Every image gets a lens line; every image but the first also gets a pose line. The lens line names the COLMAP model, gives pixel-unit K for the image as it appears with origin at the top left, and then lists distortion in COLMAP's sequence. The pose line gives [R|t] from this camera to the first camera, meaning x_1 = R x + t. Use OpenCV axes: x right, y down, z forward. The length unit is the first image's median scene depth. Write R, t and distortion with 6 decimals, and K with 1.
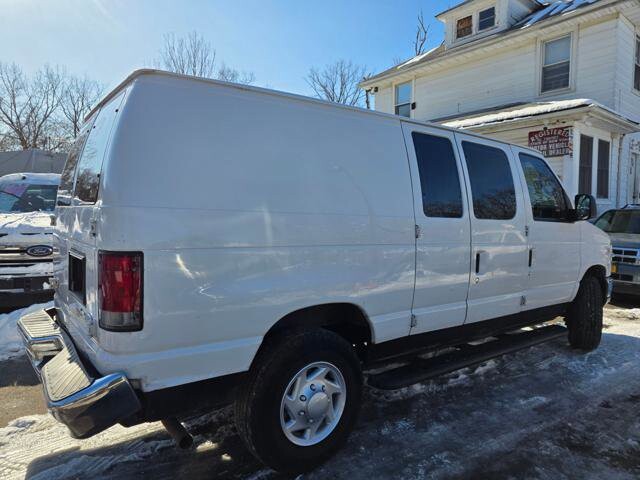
lens RADIAL K [[430.6, 0, 319.6], [0, 430.6, 239.4], [0, 0, 1]] dist [0.047635, -0.041216]
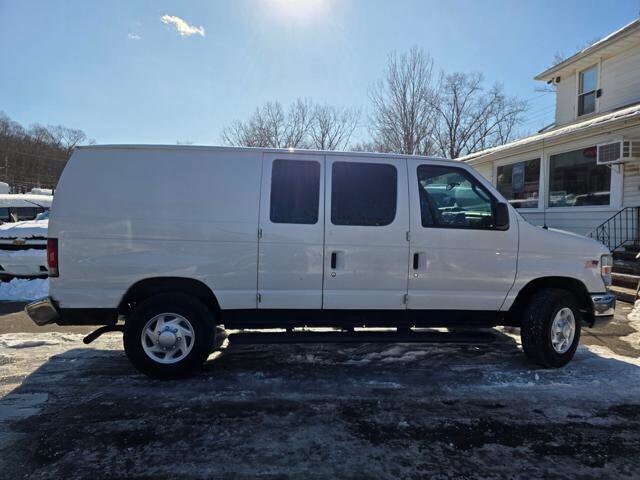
lens RADIAL K [[430.6, 0, 318.8], [0, 430.6, 240.2], [0, 0, 1]] dist [0.047635, -0.041216]
pose [[0.855365, 0.025426, -0.517401, 0.855648], [-0.031241, 0.999509, -0.002530, 0.000753], [0.517083, 0.018328, 0.855739, -0.063560]]
